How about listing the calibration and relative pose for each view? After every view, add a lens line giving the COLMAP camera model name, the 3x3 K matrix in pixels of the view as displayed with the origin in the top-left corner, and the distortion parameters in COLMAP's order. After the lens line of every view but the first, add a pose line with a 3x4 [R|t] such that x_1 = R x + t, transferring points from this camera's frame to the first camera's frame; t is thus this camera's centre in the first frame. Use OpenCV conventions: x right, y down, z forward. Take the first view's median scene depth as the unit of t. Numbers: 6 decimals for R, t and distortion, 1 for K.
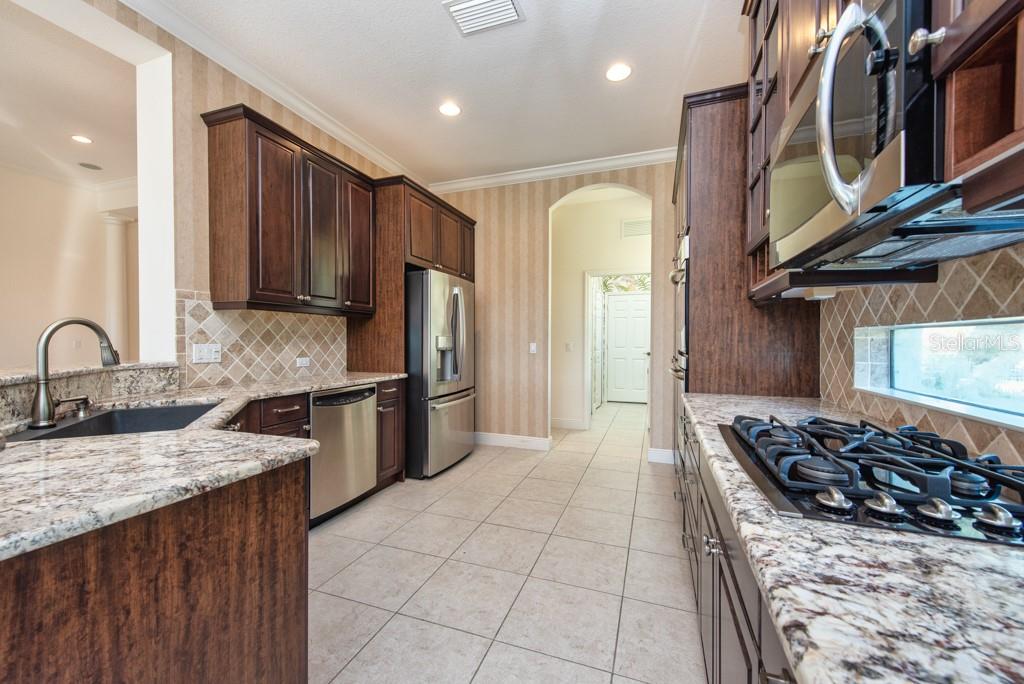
lens RADIAL K [[413.5, 0, 512.0], [0, 413.5, 342.0], [0, 0, 1]] dist [-0.000075, 0.000017]
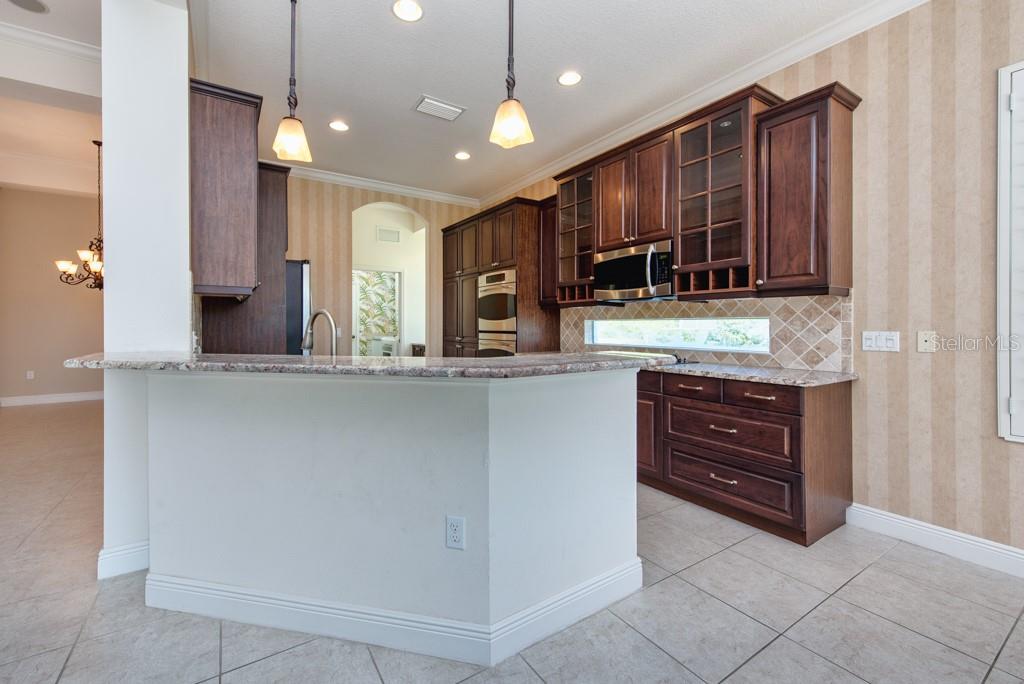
lens RADIAL K [[428.3, 0, 509.9], [0, 428.3, 325.8], [0, 0, 1]] dist [-0.000221, -0.000003]
pose [[0.598141, -0.001791, 0.801389, -1.145967], [0.001882, 0.999998, 0.000831, -0.001596], [-0.801389, 0.001011, 0.598143, -0.148301]]
